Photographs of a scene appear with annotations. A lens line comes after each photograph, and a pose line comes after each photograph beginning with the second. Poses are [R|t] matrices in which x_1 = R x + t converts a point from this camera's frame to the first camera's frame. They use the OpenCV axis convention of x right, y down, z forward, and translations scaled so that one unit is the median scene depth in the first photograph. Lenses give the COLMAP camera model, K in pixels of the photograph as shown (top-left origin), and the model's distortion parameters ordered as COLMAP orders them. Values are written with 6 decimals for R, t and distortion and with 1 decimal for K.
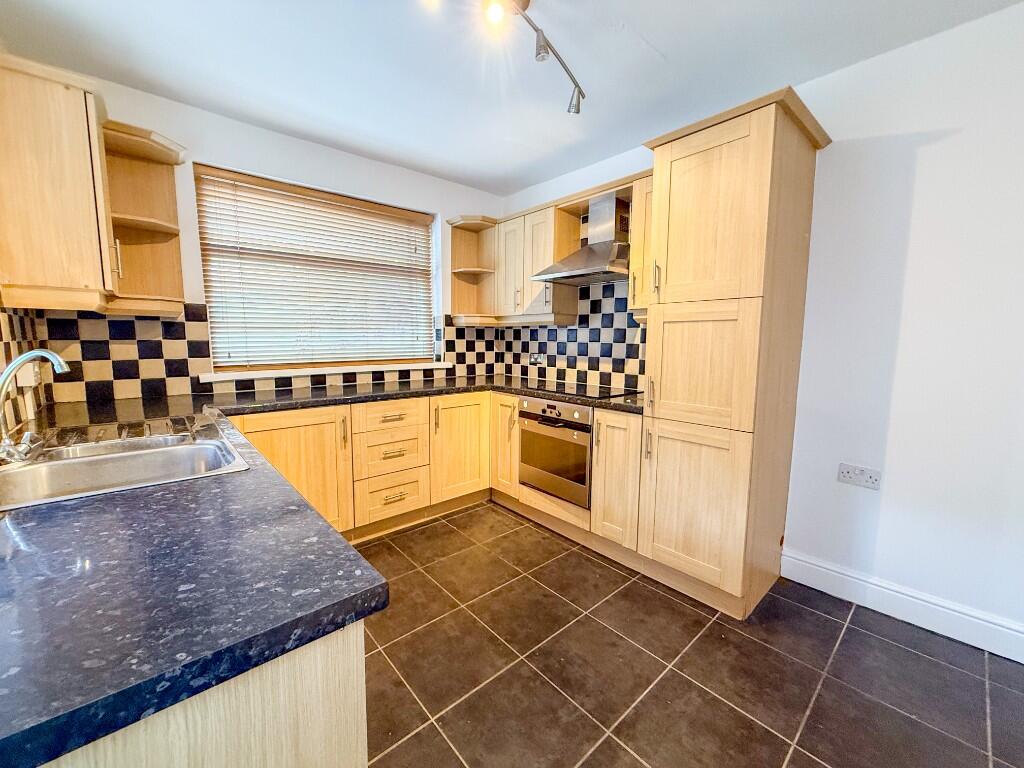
lens RADIAL K [[407.7, 0, 509.7], [0, 407.7, 383.0], [0, 0, 1]] dist [0.000365, 0.000252]
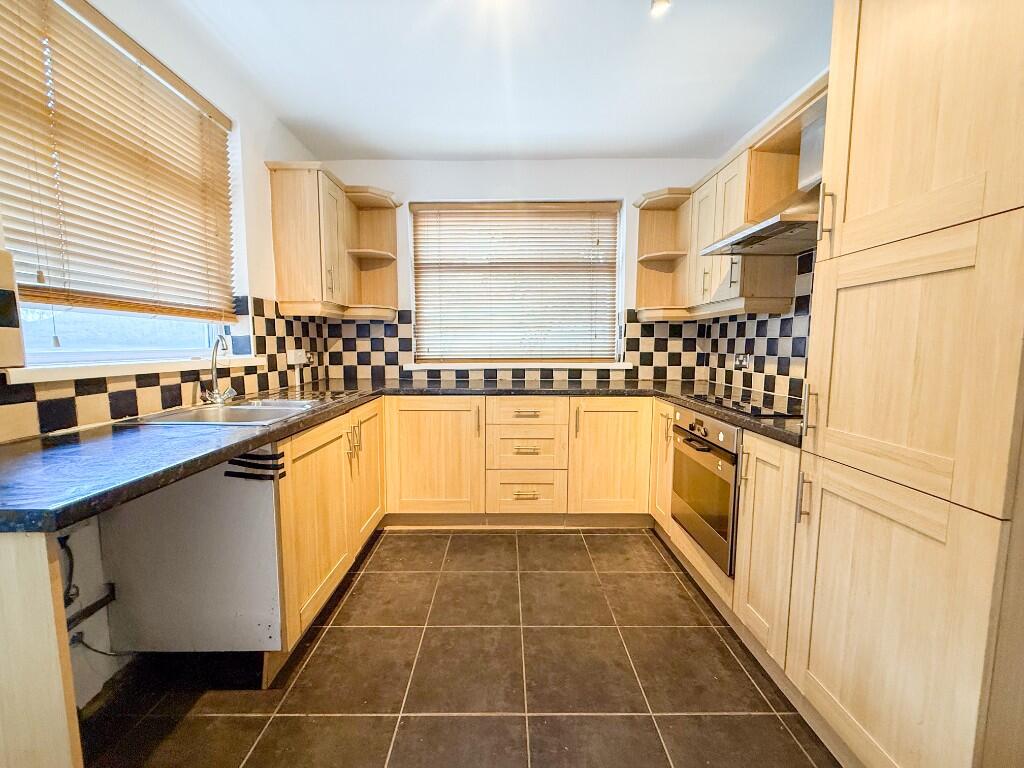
lens RADIAL K [[407.7, 0, 509.5], [0, 407.7, 382.5], [0, 0, 1]] dist [0.000365, 0.000252]
pose [[0.754837, 0.056384, -0.653485, 0.327654], [-0.069417, 0.997570, 0.005888, 0.006554], [0.652229, 0.040918, 0.756917, 0.220179]]
